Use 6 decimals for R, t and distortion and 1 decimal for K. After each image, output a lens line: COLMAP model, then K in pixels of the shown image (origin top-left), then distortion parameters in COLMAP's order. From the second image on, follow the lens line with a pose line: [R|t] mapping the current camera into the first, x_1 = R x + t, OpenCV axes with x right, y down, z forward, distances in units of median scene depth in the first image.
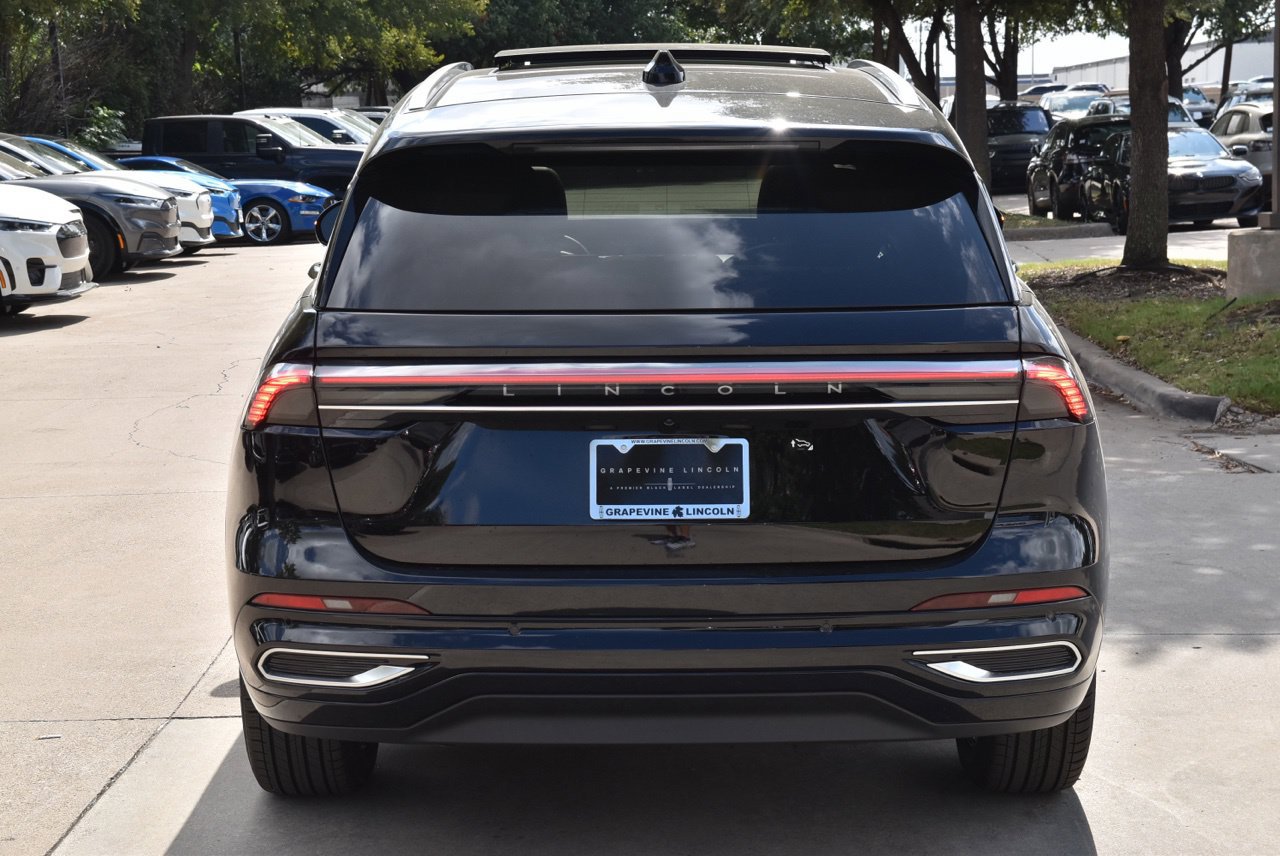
lens RADIAL K [[2444.6, 0, 658.0], [0, 2444.6, 427.2], [0, 0, 1]] dist [0.133876, 1.220155]
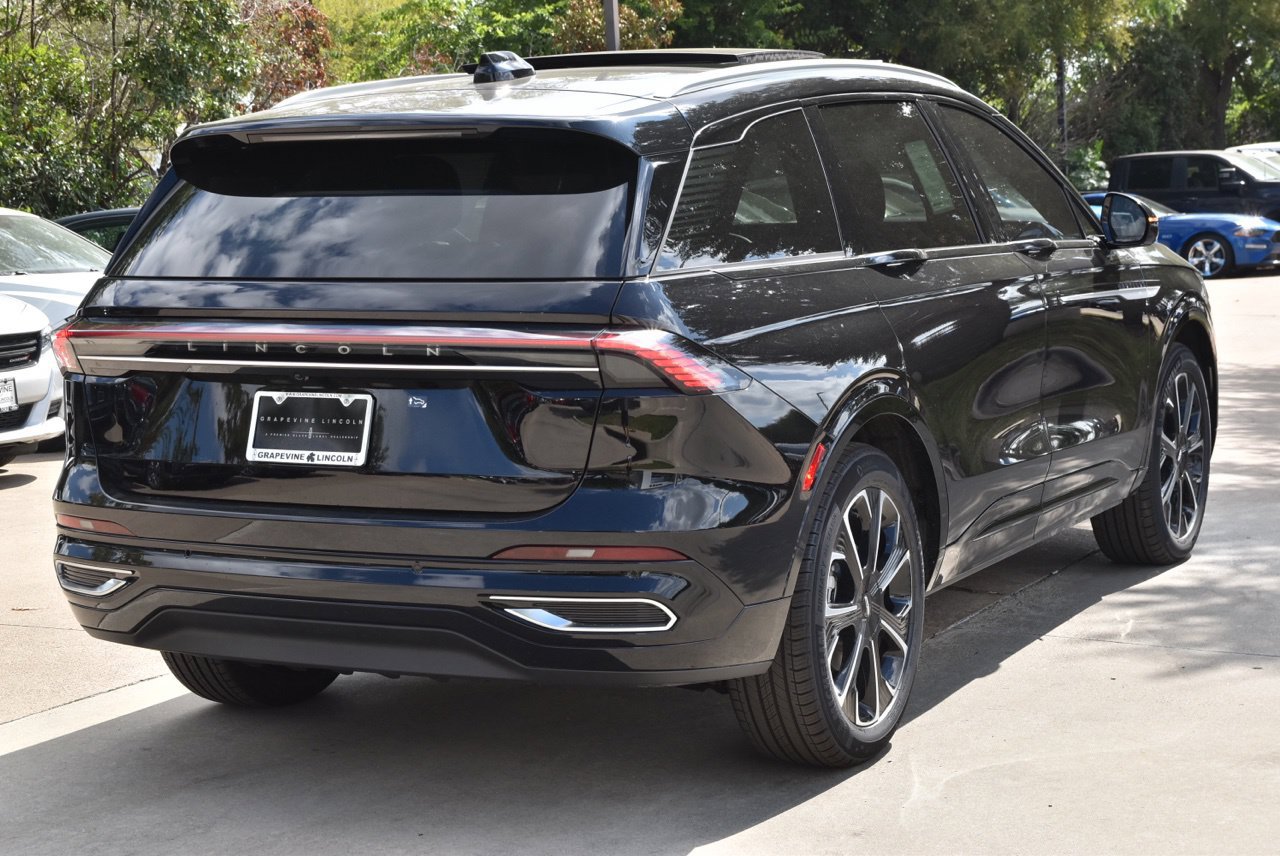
lens RADIAL K [[2444.6, 0, 658.0], [0, 2444.6, 427.2], [0, 0, 1]] dist [0.133876, 1.220155]
pose [[0.885997, 0.038598, -0.462081, 0.668042], [-0.047260, 0.998857, -0.007181, 0.021214], [0.461276, 0.028200, 0.886808, 0.072138]]
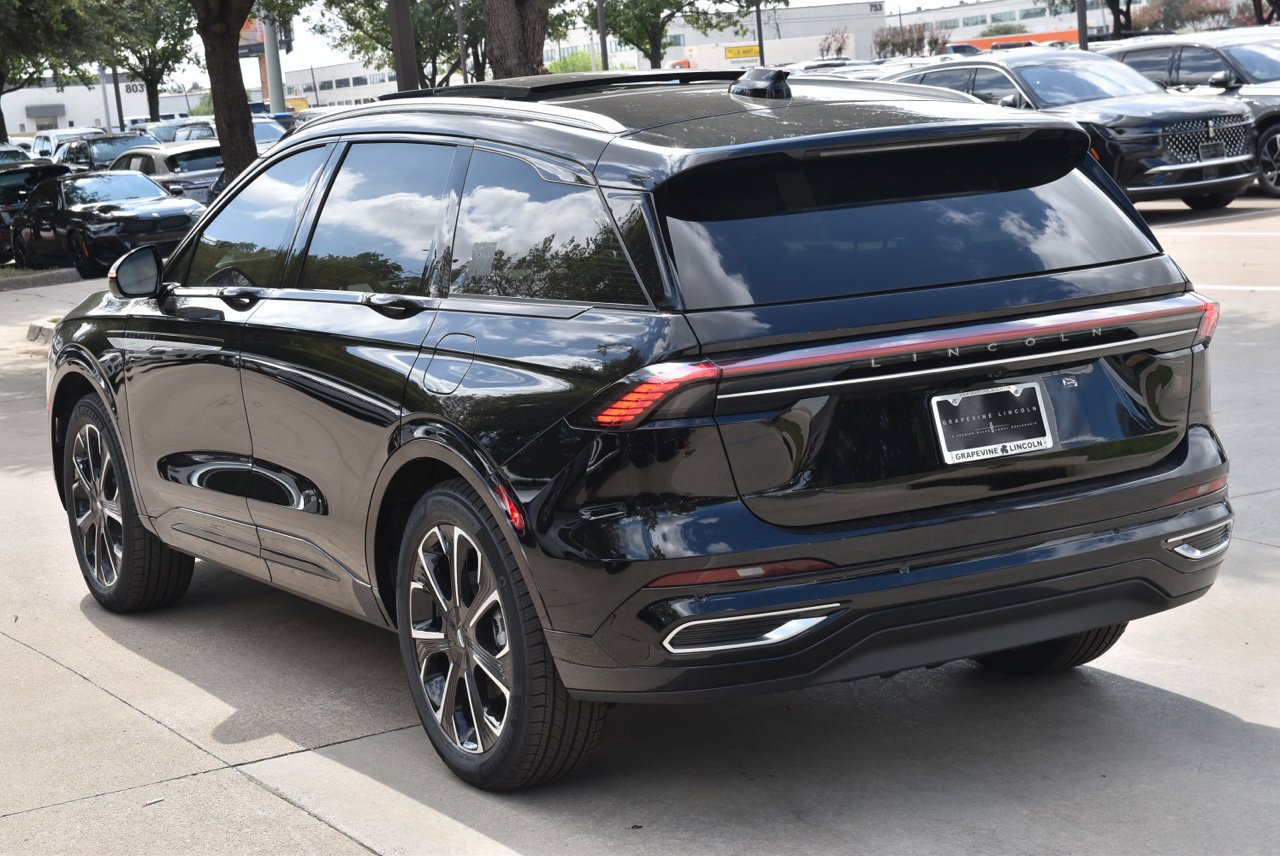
lens RADIAL K [[2444.6, 0, 658.0], [0, 2444.6, 427.2], [0, 0, 1]] dist [0.133876, 1.220155]
pose [[0.863710, -0.119193, 0.489692, -0.710189], [0.128698, 0.991580, 0.014359, -0.014353], [-0.487280, 0.050620, 0.871777, 0.051005]]
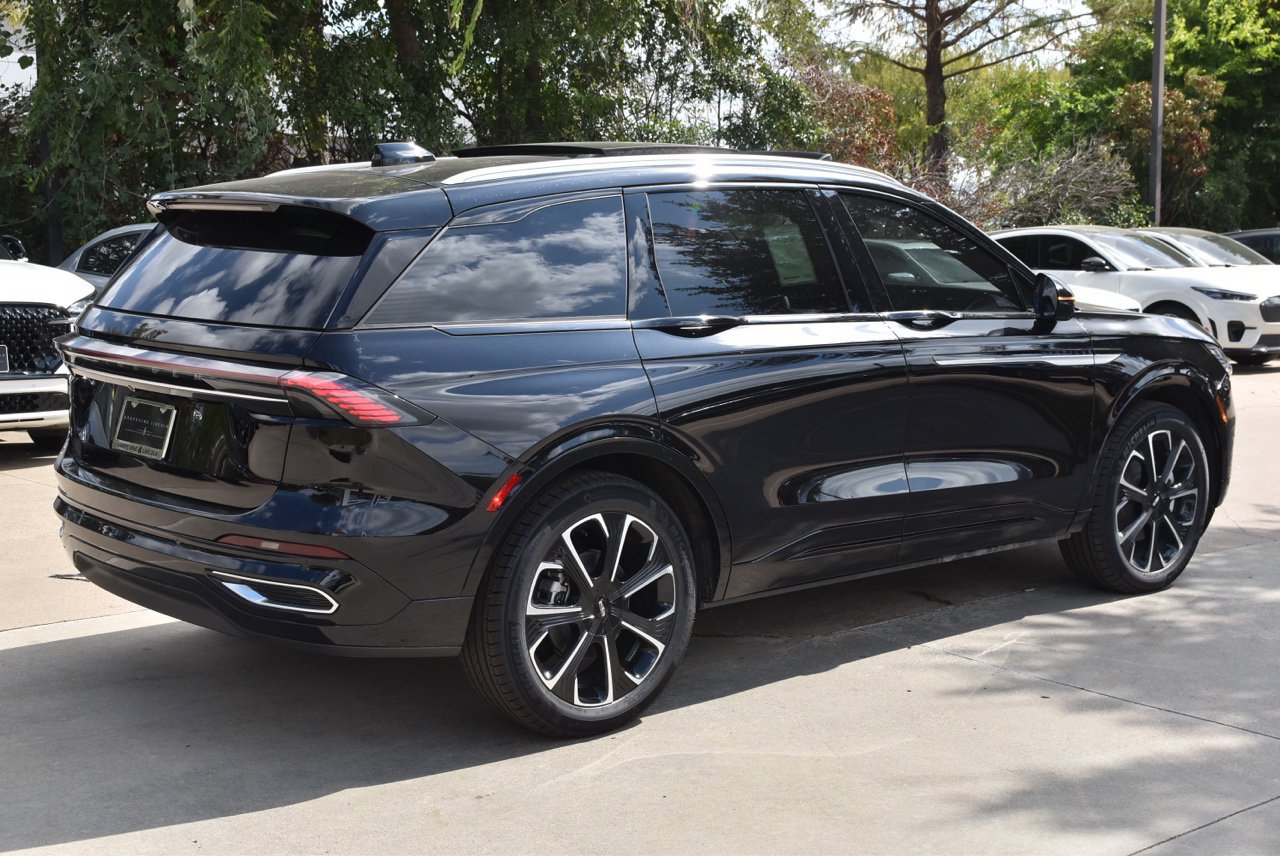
lens RADIAL K [[1793.1, 0, 656.9], [0, 1793.1, 401.2], [0, 0, 1]] dist [0.098581, 0.027484]
pose [[0.655619, 0.104129, -0.747877, 1.023852], [-0.122661, 0.991977, 0.030586, -0.065941], [0.745062, 0.071682, 0.663132, 0.504063]]
